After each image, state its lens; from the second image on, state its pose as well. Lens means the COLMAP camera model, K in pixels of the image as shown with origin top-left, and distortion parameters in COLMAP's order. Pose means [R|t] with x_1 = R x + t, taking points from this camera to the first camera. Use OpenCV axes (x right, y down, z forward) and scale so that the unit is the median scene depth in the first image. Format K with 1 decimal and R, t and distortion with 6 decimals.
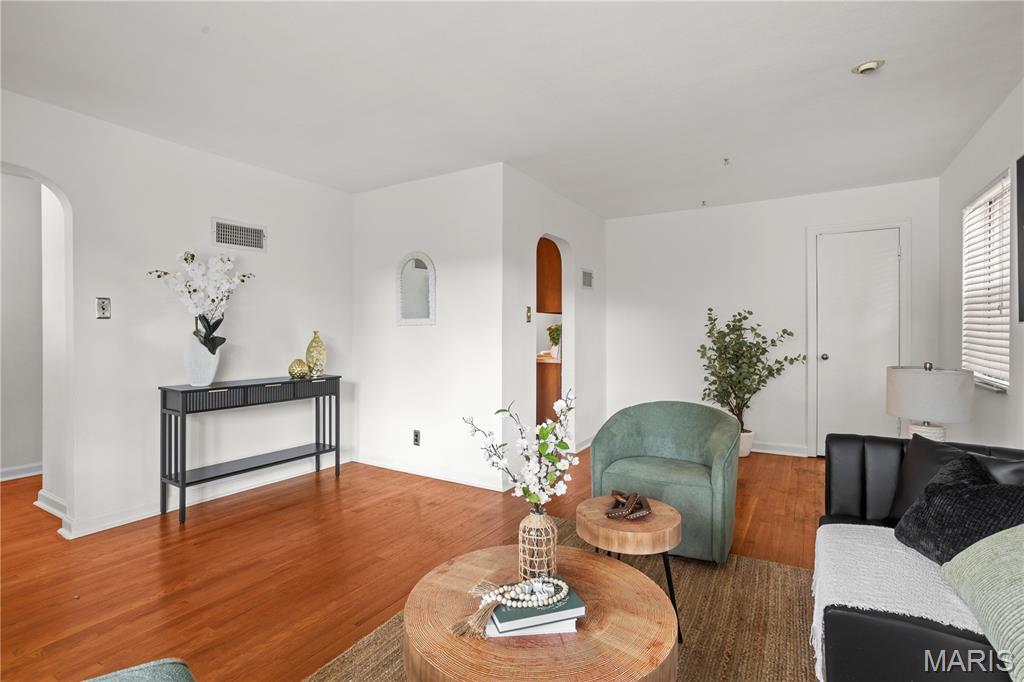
lens RADIAL K [[490.0, 0, 510.6], [0, 490.0, 329.7], [0, 0, 1]] dist [-0.042868, 0.036876]
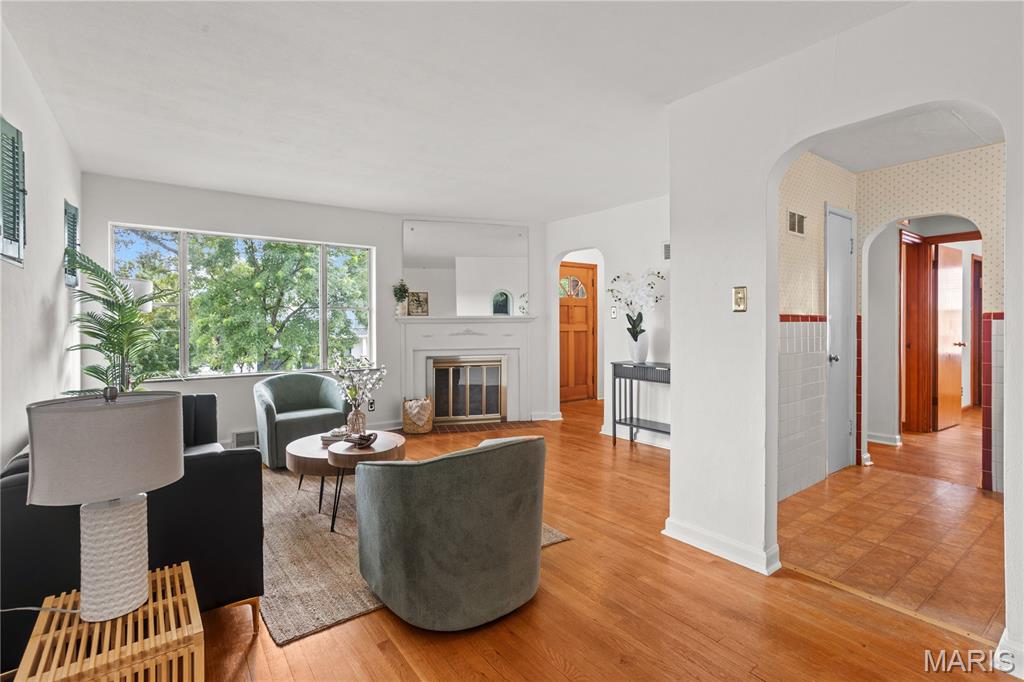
lens RADIAL K [[490.0, 0, 510.6], [0, 490.0, 329.7], [0, 0, 1]] dist [-0.042868, 0.036876]
pose [[-0.363773, 0.008447, -0.931449, 0.856135], [0.004463, 0.999963, 0.007325, 0.002948], [0.931477, -0.001493, -0.363797, 1.139312]]
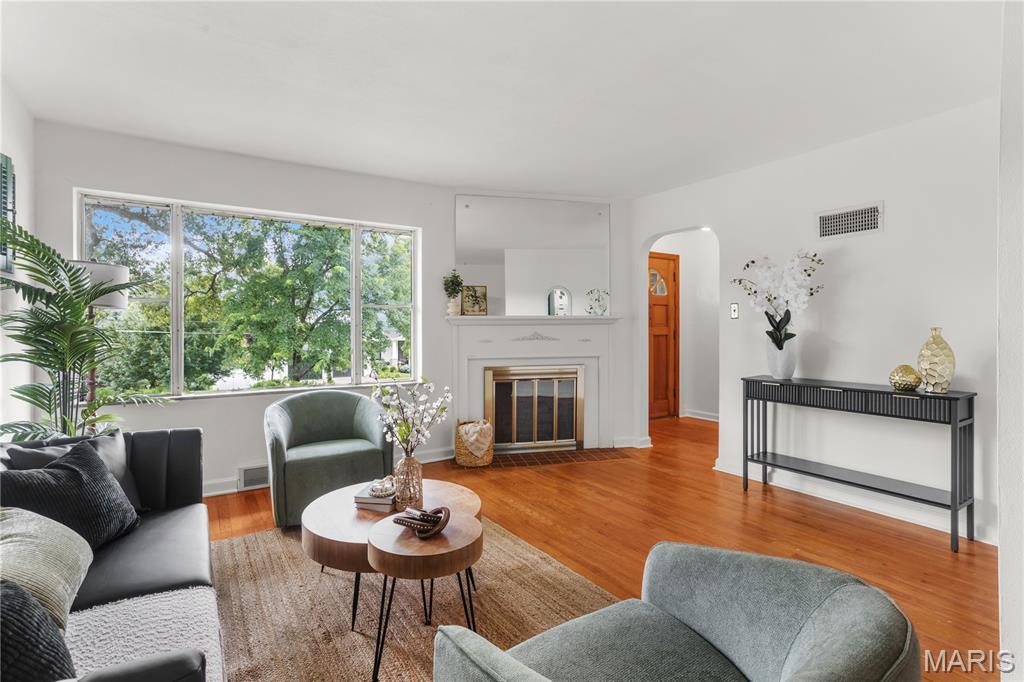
lens RADIAL K [[490.0, 0, 510.6], [0, 490.0, 329.7], [0, 0, 1]] dist [-0.042868, 0.036876]
pose [[-0.414280, 0.002666, -0.910145, 0.571157], [0.003408, 0.999993, 0.001377, 0.003128], [0.910143, -0.002531, -0.414287, 0.869589]]
